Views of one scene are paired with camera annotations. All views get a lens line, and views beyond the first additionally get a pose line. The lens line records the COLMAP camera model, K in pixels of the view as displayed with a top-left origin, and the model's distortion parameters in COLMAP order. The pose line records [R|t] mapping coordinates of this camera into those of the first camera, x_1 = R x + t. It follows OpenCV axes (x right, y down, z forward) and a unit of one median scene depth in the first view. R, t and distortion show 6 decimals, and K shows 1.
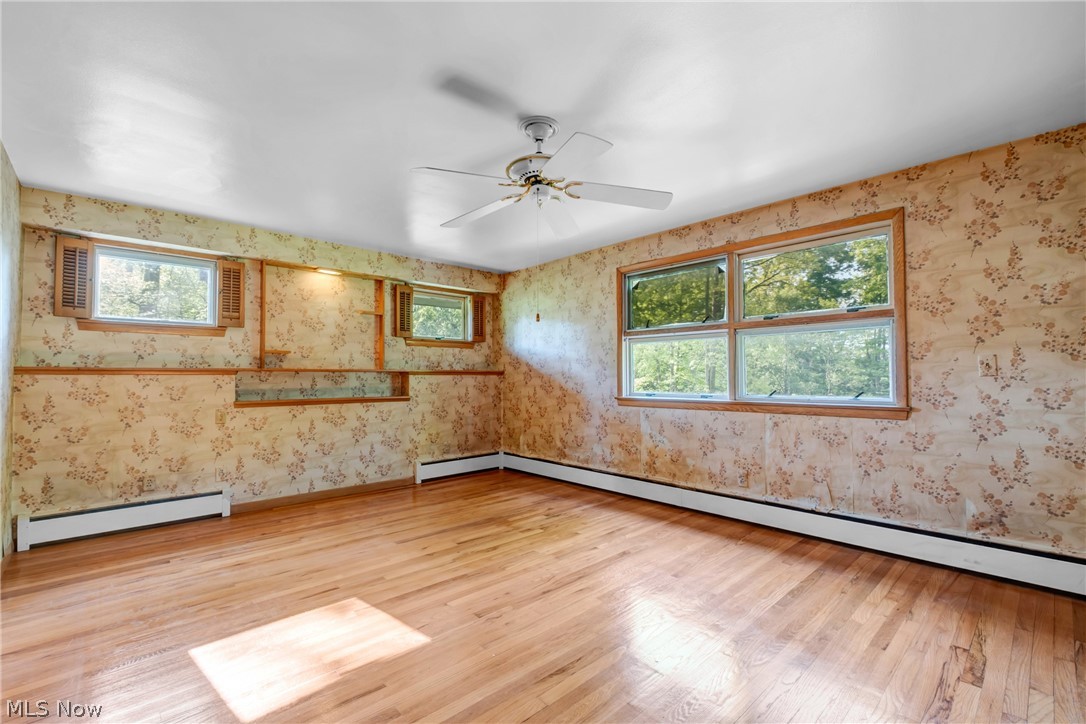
lens RADIAL K [[476.4, 0, 546.3], [0, 476.4, 366.0], [0, 0, 1]] dist [0.001021, -0.002174]
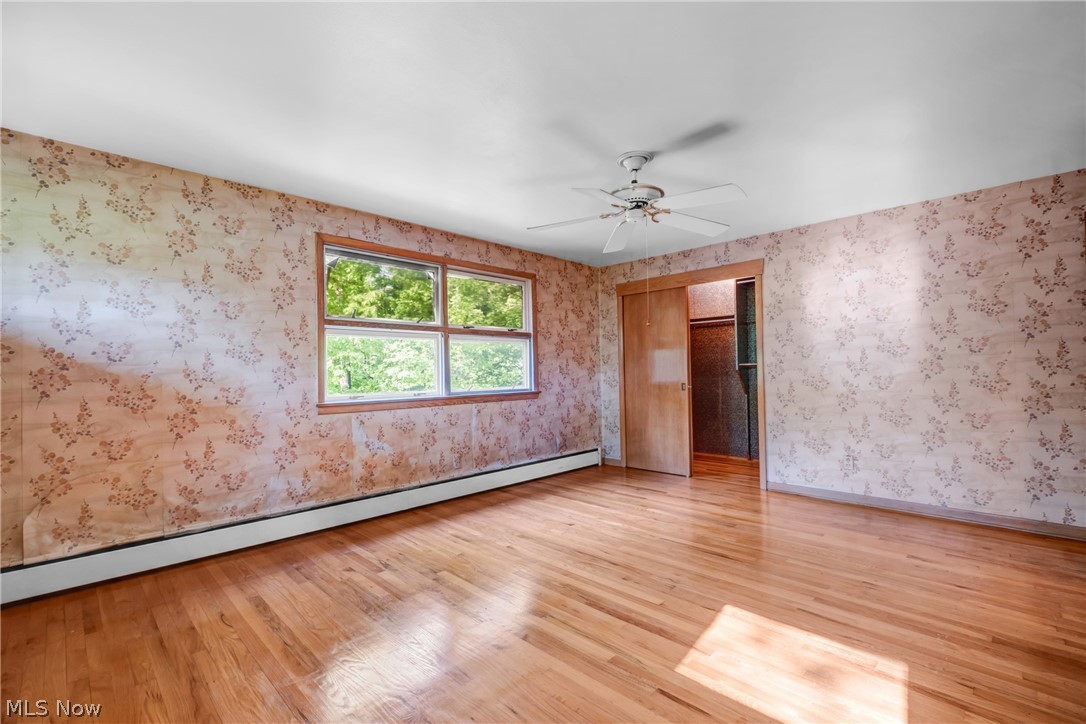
lens RADIAL K [[476.4, 0, 546.9], [0, 476.4, 364.0], [0, 0, 1]] dist [0.001021, -0.002174]
pose [[-0.045897, 0.019380, 0.998758, -0.735377], [-0.007963, 0.999773, -0.019765, 0.017006], [-0.998914, -0.008860, -0.045732, 0.795501]]
